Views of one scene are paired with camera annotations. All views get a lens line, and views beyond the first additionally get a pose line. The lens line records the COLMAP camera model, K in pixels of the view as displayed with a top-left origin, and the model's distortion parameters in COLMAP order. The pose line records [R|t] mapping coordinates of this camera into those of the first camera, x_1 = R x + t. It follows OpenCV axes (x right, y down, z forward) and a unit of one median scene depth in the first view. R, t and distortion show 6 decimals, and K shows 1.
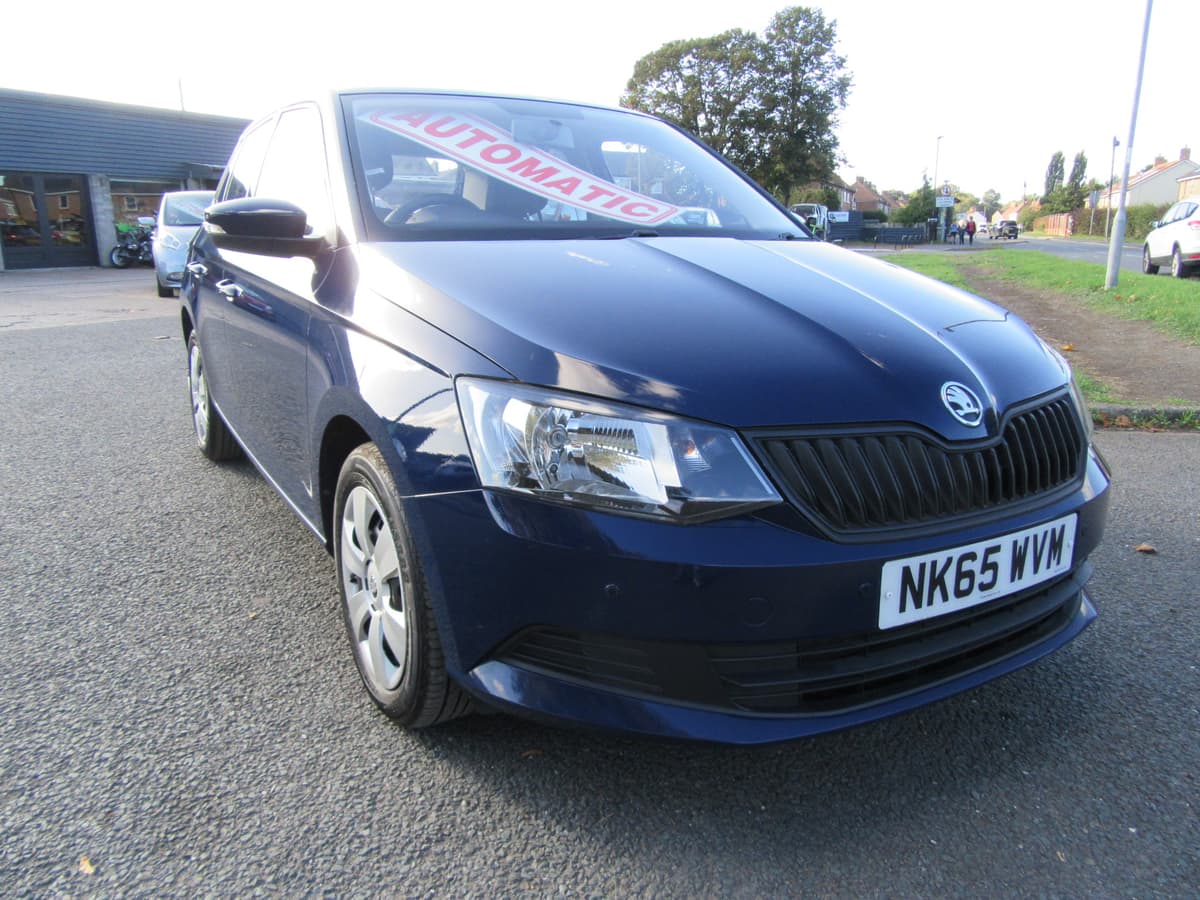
lens RADIAL K [[886.6, 0, 578.4], [0, 886.6, 448.8], [0, 0, 1]] dist [-0.017361, 0.013560]
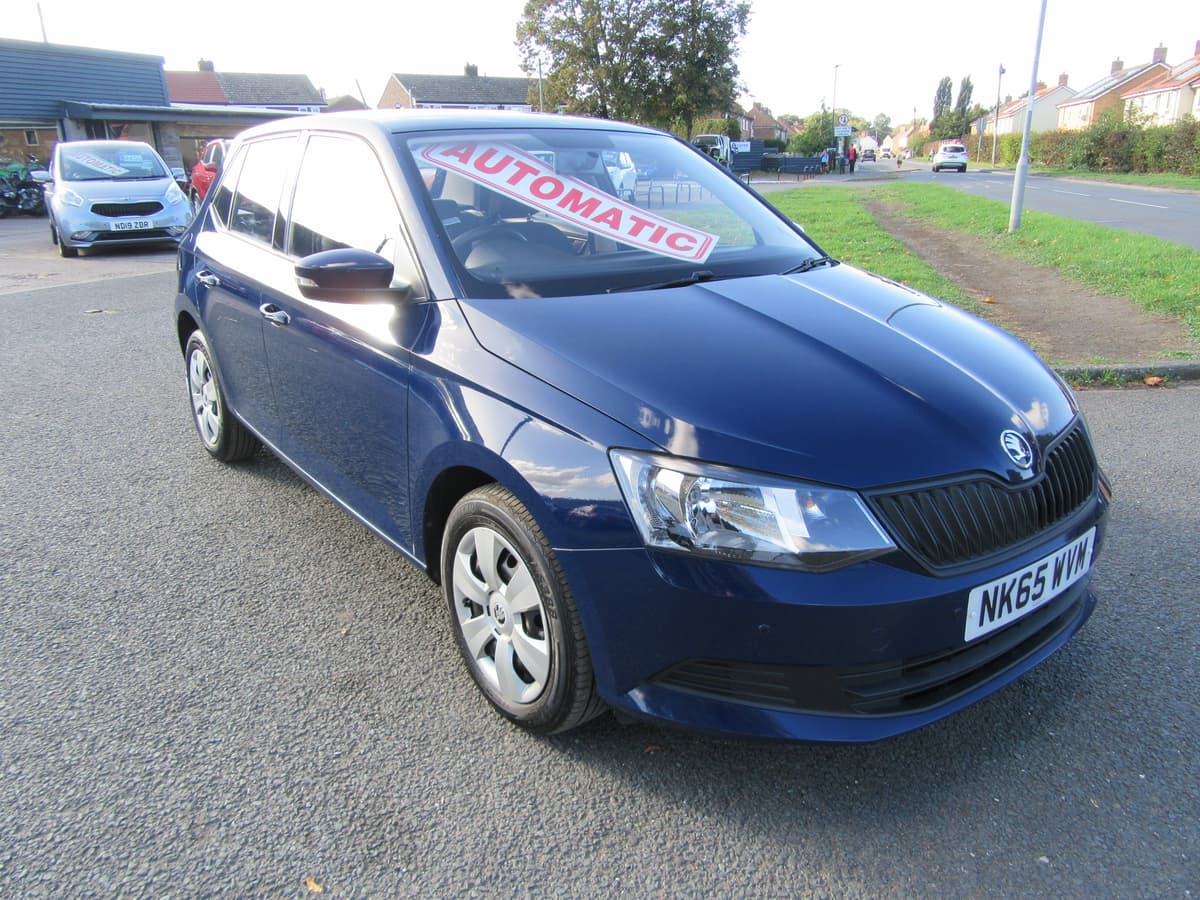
lens RADIAL K [[886.6, 0, 583.7], [0, 886.6, 450.1], [0, 0, 1]] dist [-0.017361, 0.013560]
pose [[0.993701, -0.045325, 0.102493, -0.178238], [0.037804, 0.996529, 0.074170, -0.102093], [-0.105499, -0.069828, 0.991965, -0.089832]]
